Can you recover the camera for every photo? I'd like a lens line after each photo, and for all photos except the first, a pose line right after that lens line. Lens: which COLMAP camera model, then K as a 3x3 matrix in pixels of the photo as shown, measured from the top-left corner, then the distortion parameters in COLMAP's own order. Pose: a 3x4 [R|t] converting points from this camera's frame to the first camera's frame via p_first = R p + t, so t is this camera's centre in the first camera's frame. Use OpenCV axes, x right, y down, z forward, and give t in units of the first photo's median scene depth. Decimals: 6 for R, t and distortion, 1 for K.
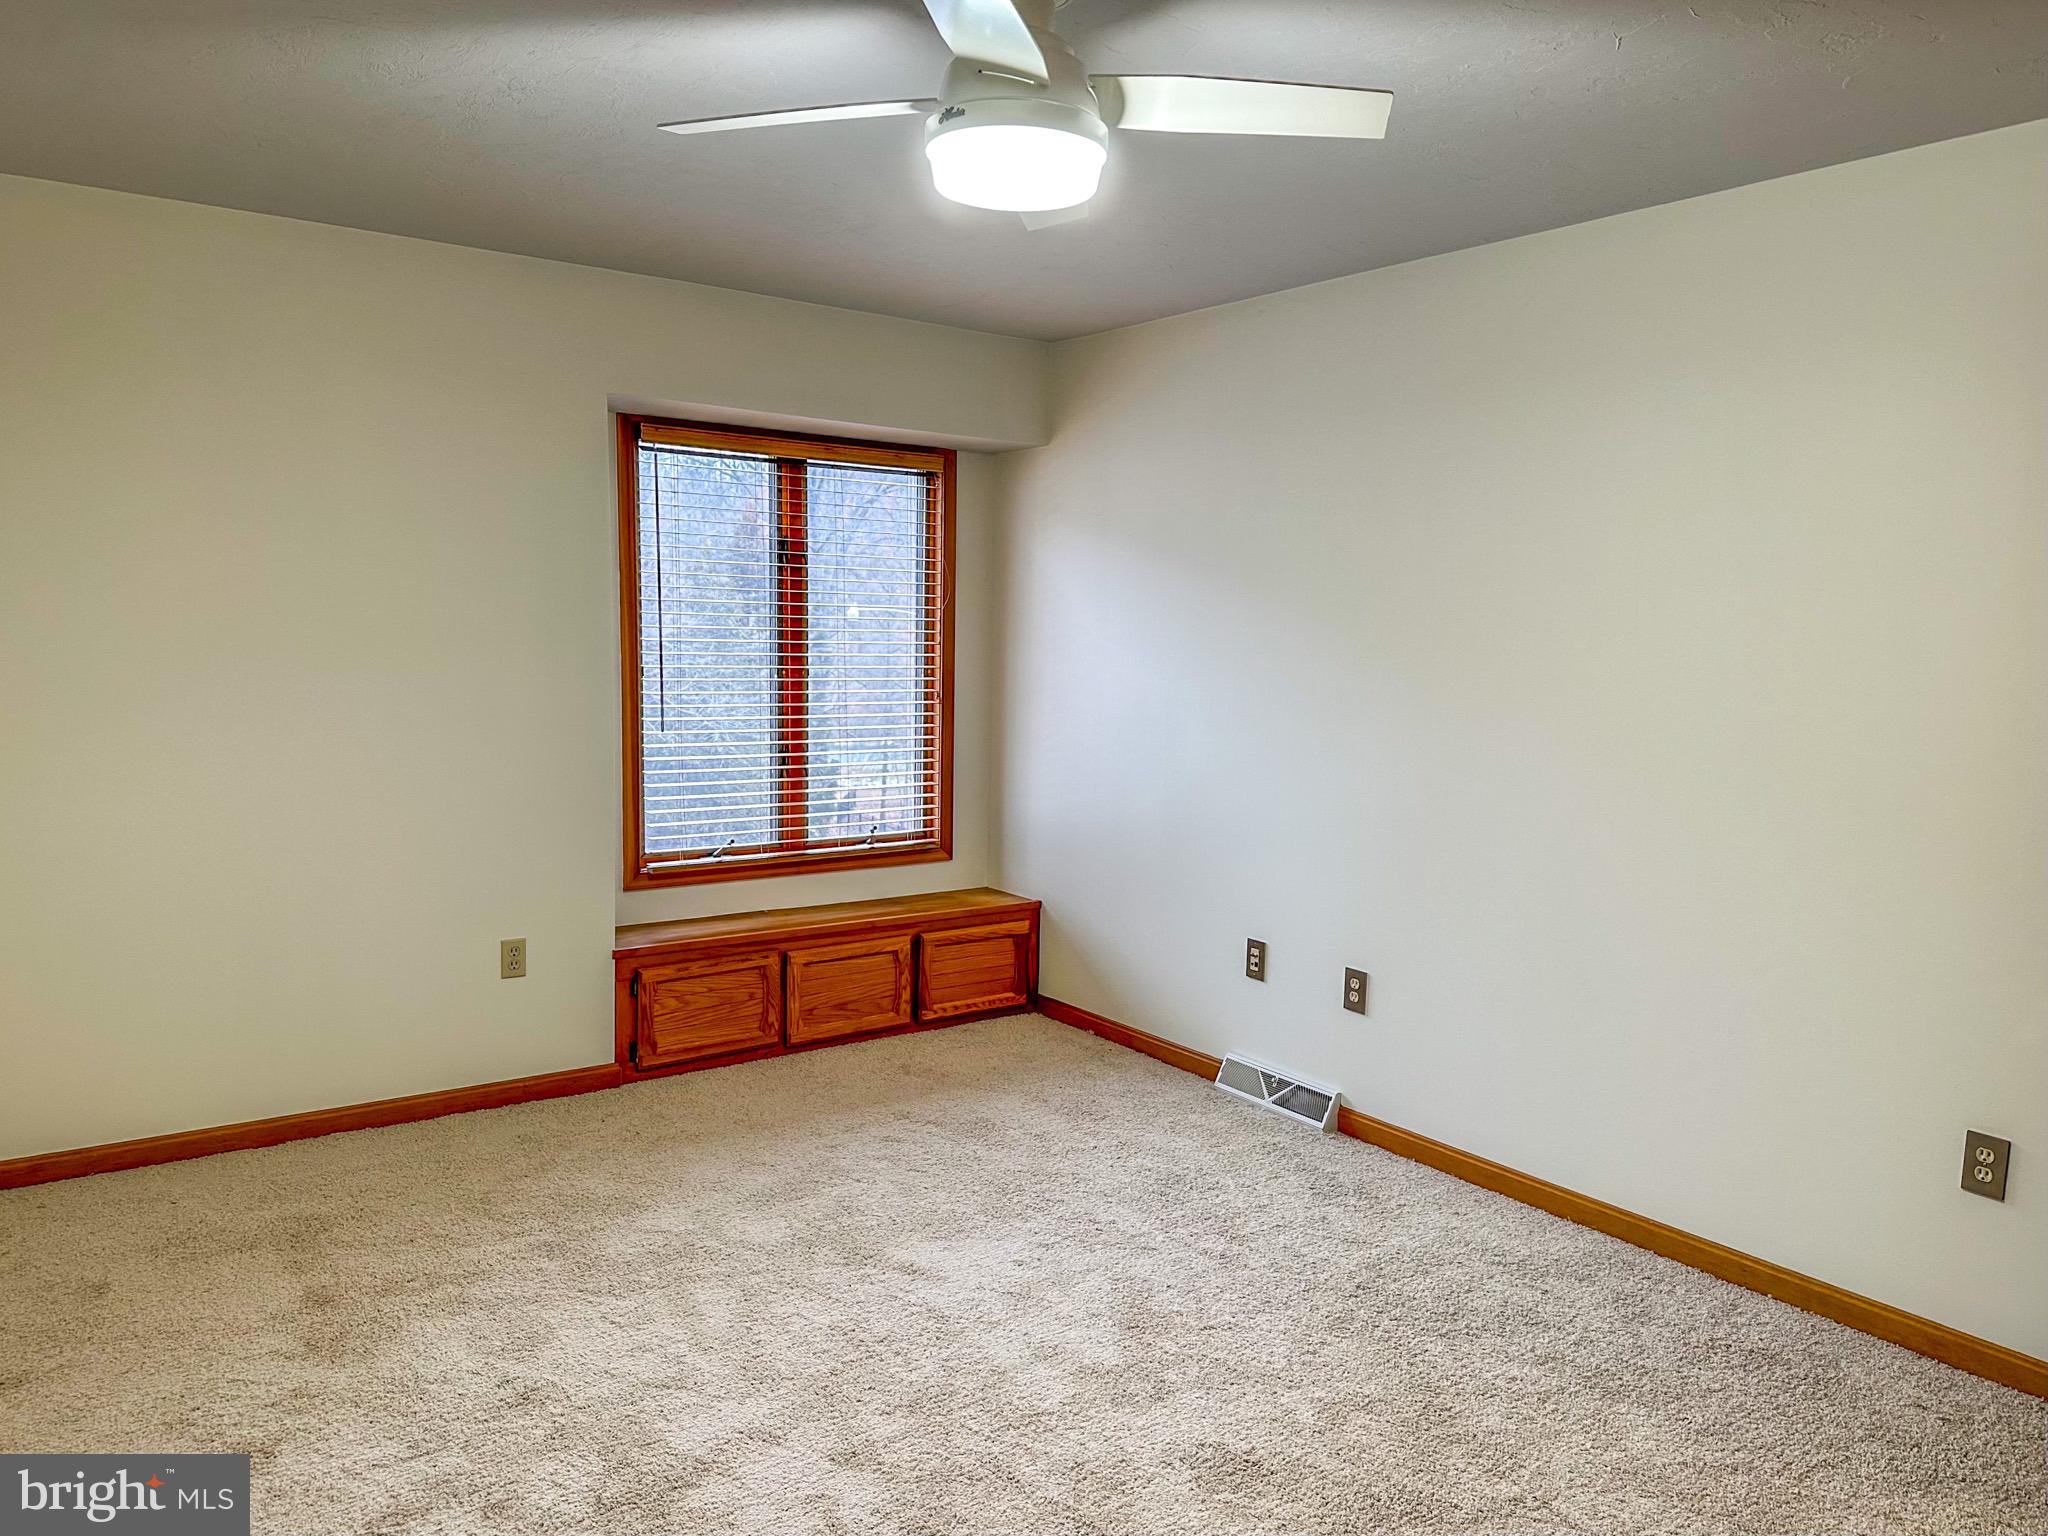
lens RADIAL K [[1471.3, 0, 1035.9], [0, 1471.3, 770.6], [0, 0, 1]] dist [0.111407, -0.173133]
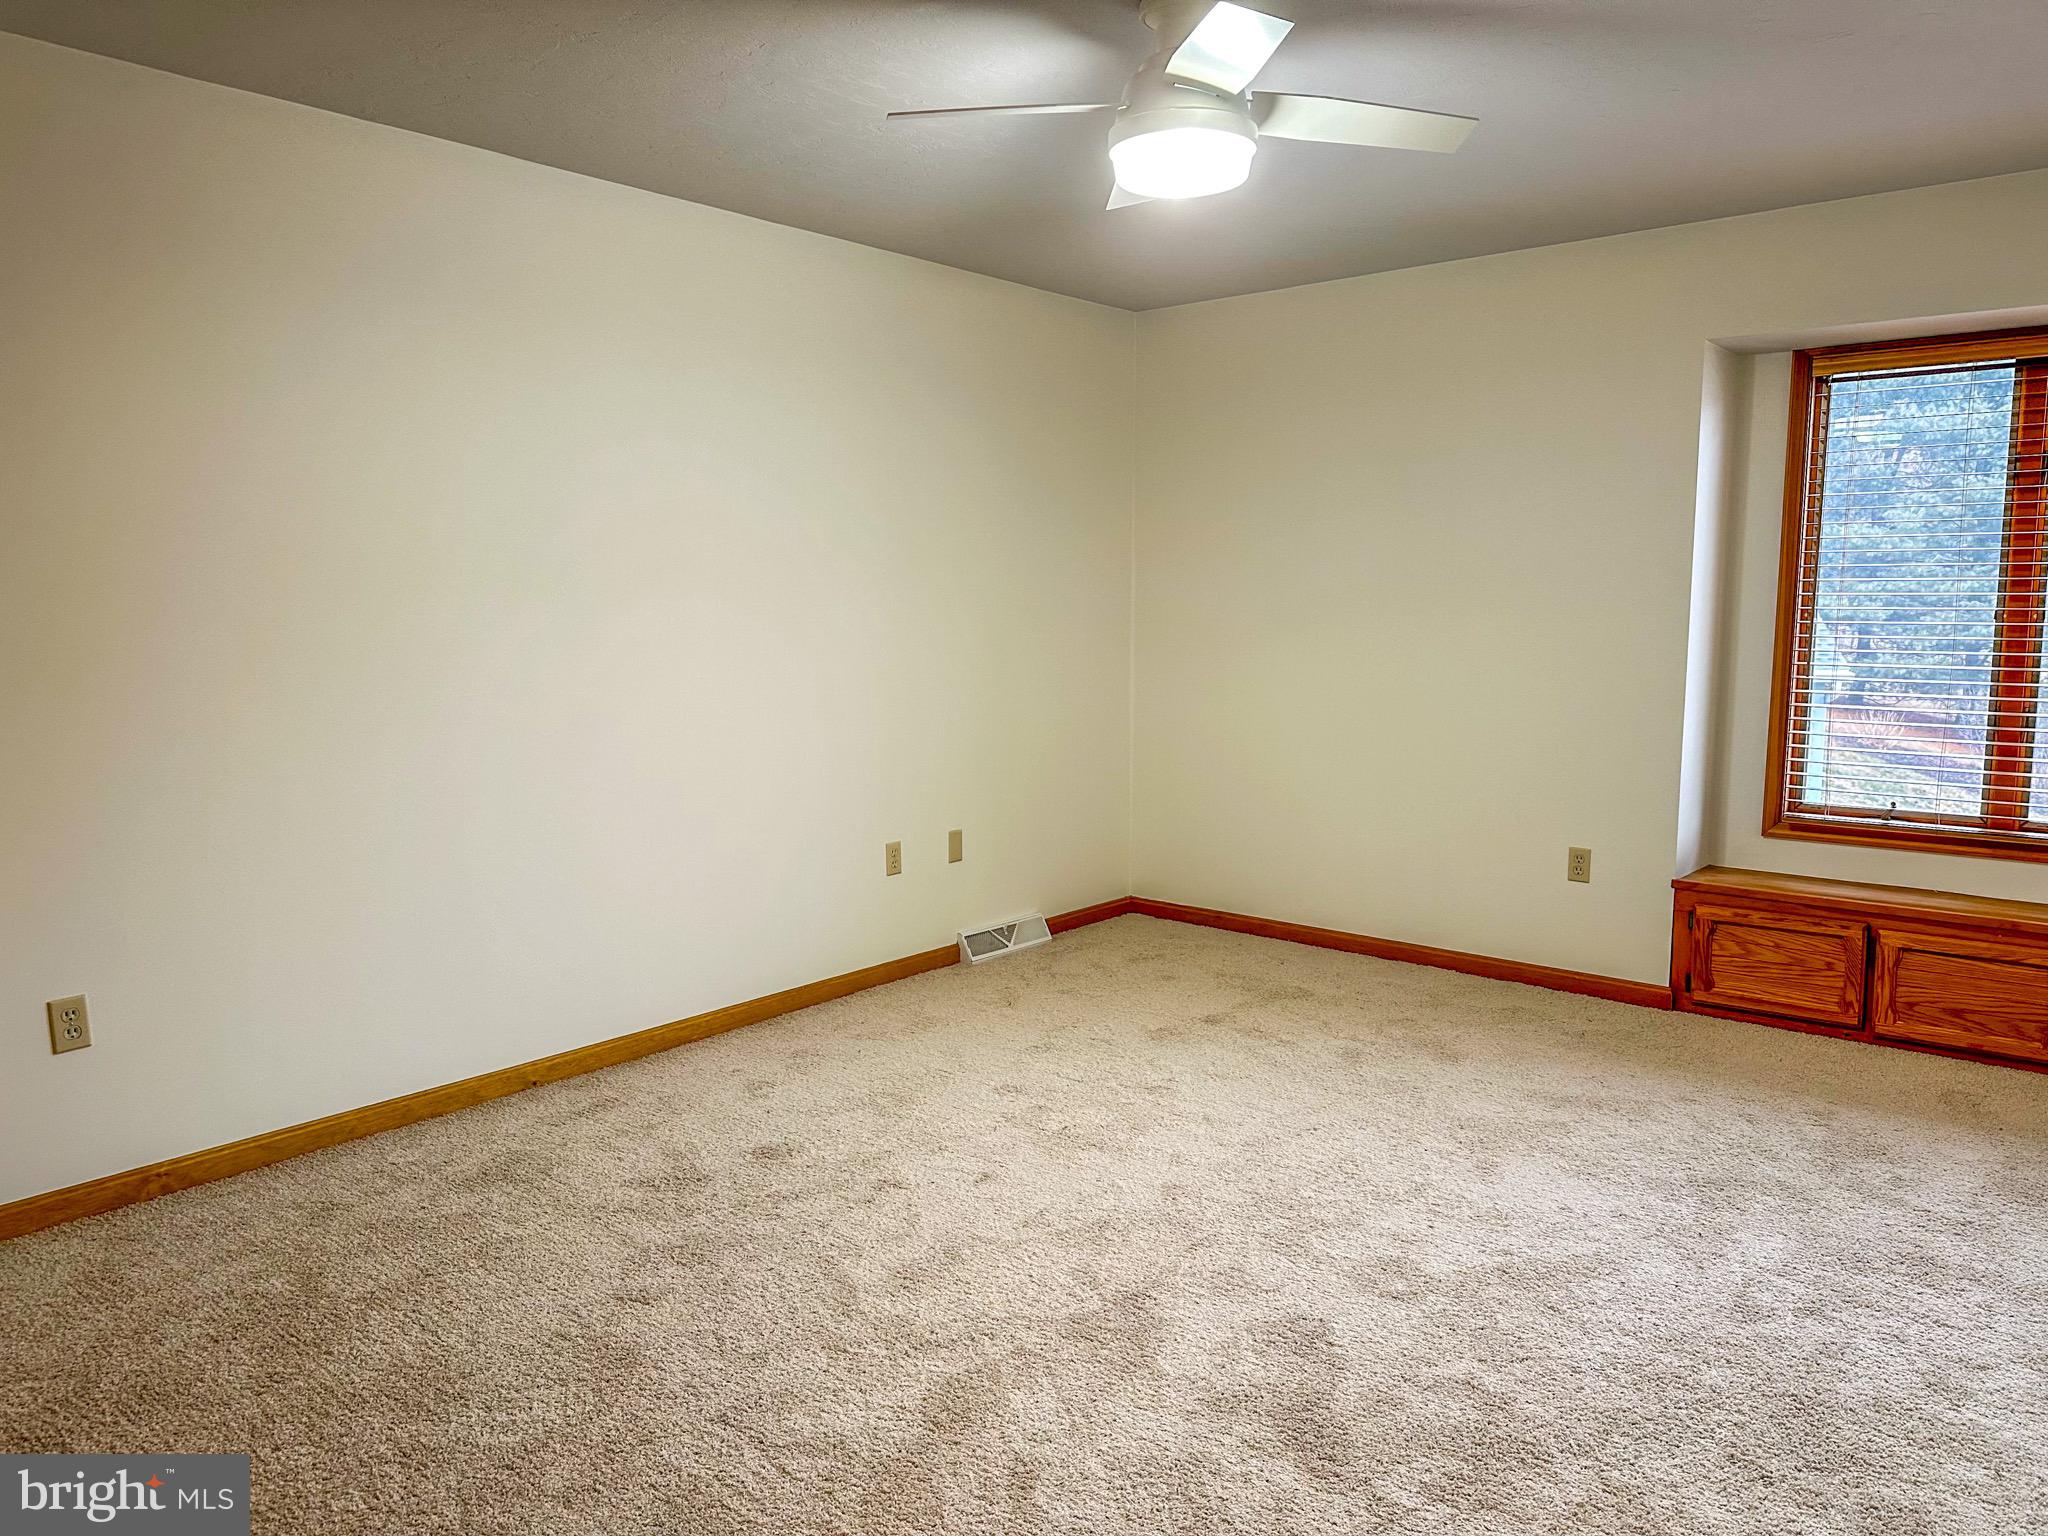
lens RADIAL K [[1434.1, 0, 944.7], [0, 1434.1, 775.7], [0, 0, 1]] dist [-0.028438, -0.002270]
pose [[0.174555, 0.098818, -0.979676, 0.539464], [-0.080753, 0.993036, 0.085777, 0.003838], [0.981330, 0.064139, 0.181320, 0.283044]]
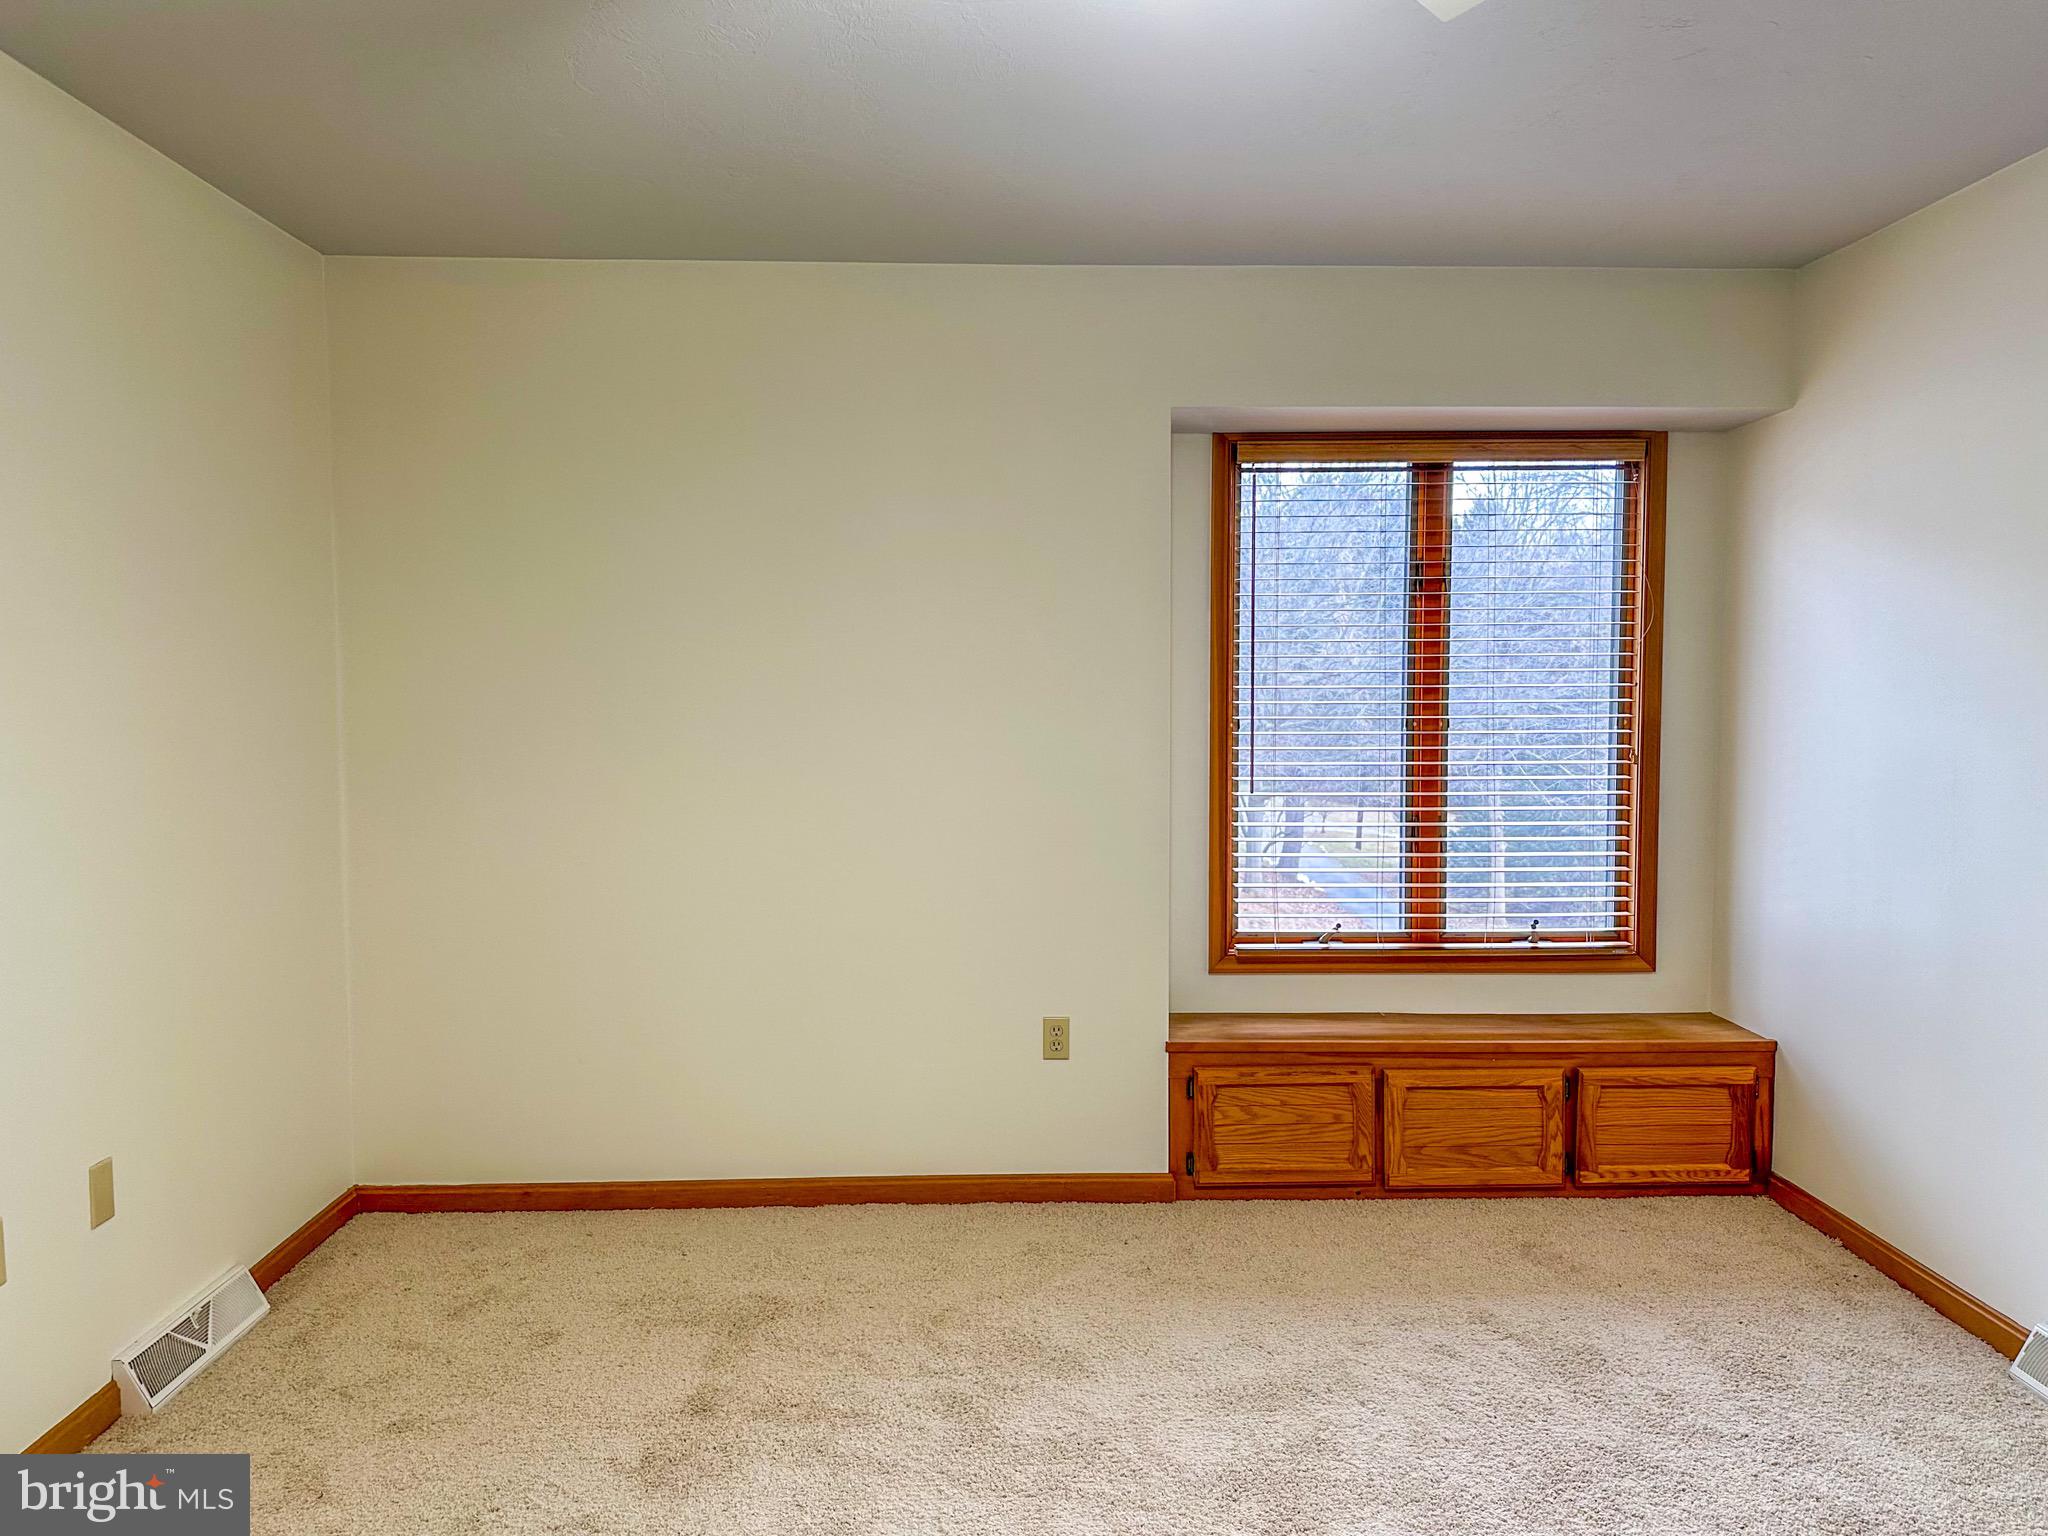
lens RADIAL K [[1471.3, 0, 1035.9], [0, 1471.3, 770.6], [0, 0, 1]] dist [0.111407, -0.173133]
pose [[0.828259, 0.014651, -0.560155, 0.121097], [-0.038078, 0.998819, -0.030178, -0.007942], [0.559051, 0.046325, 0.827838, 0.211650]]
